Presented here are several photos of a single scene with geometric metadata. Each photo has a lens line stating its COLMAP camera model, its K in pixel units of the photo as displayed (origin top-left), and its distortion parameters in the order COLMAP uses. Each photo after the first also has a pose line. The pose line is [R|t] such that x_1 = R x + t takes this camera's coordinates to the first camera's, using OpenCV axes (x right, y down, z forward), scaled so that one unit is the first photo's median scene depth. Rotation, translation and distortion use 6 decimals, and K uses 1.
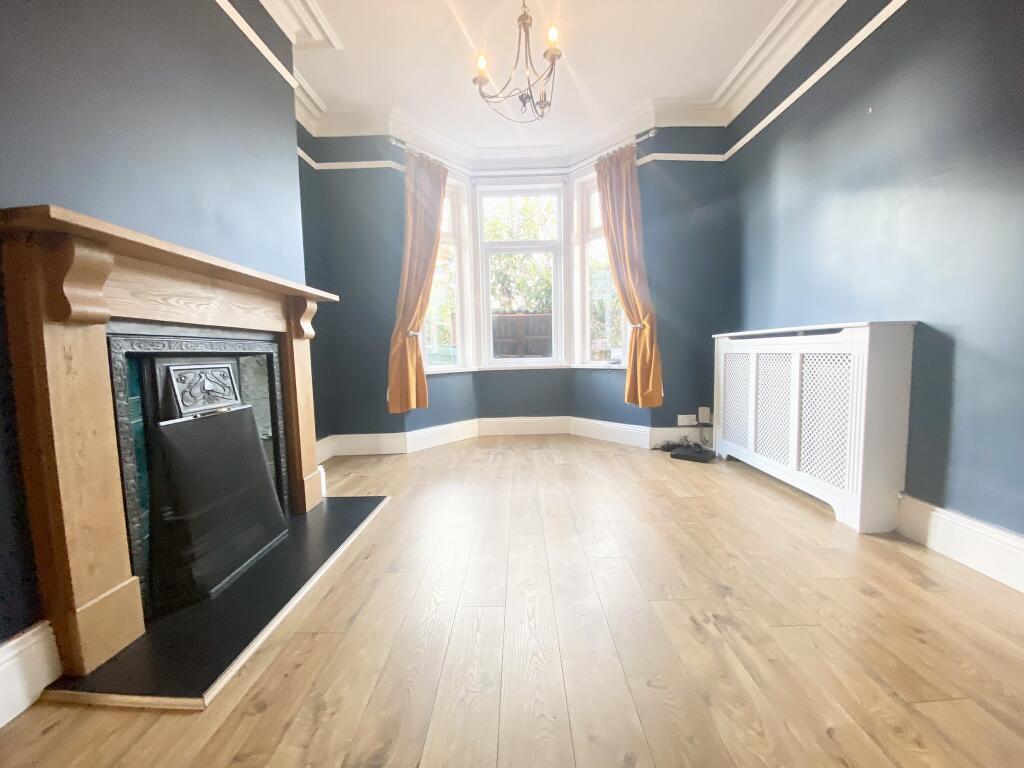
lens RADIAL K [[412.0, 0, 512.7], [0, 412.0, 384.6], [0, 0, 1]] dist [0.000124, 0.000009]
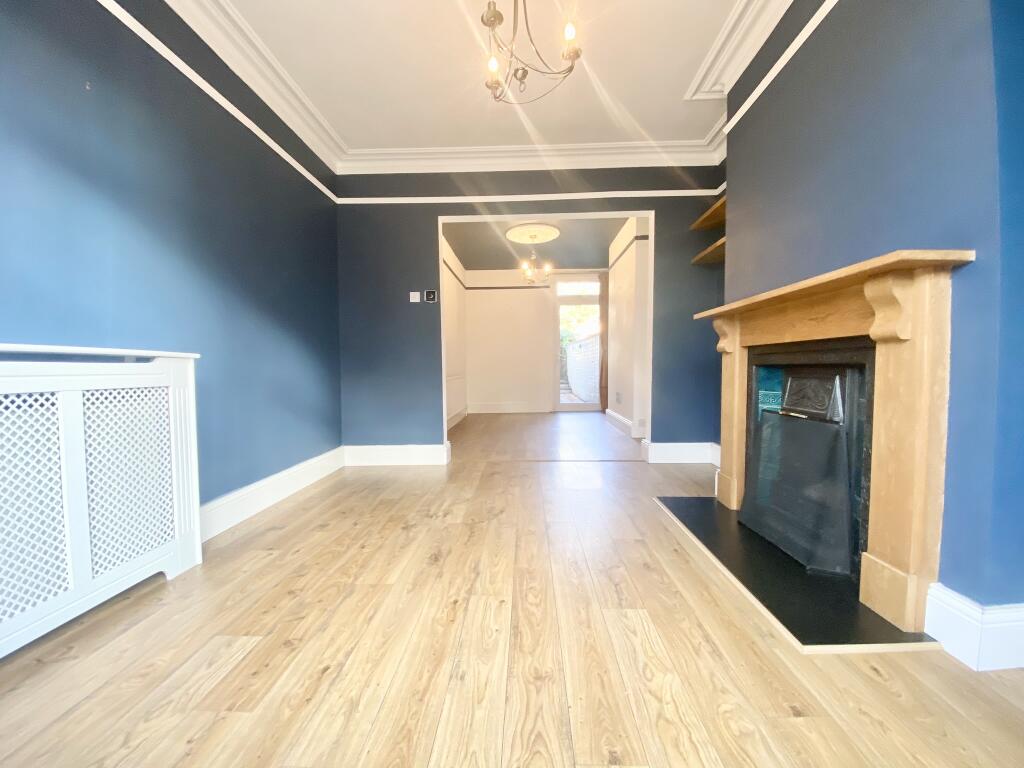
lens RADIAL K [[412.0, 0, 515.0], [0, 412.0, 388.1], [0, 0, 1]] dist [0.000124, 0.000009]
pose [[-0.999375, 0.031995, 0.015054, 0.051976], [0.033599, 0.991921, 0.122325, -0.169842], [-0.011018, 0.122755, -0.992376, 2.050413]]
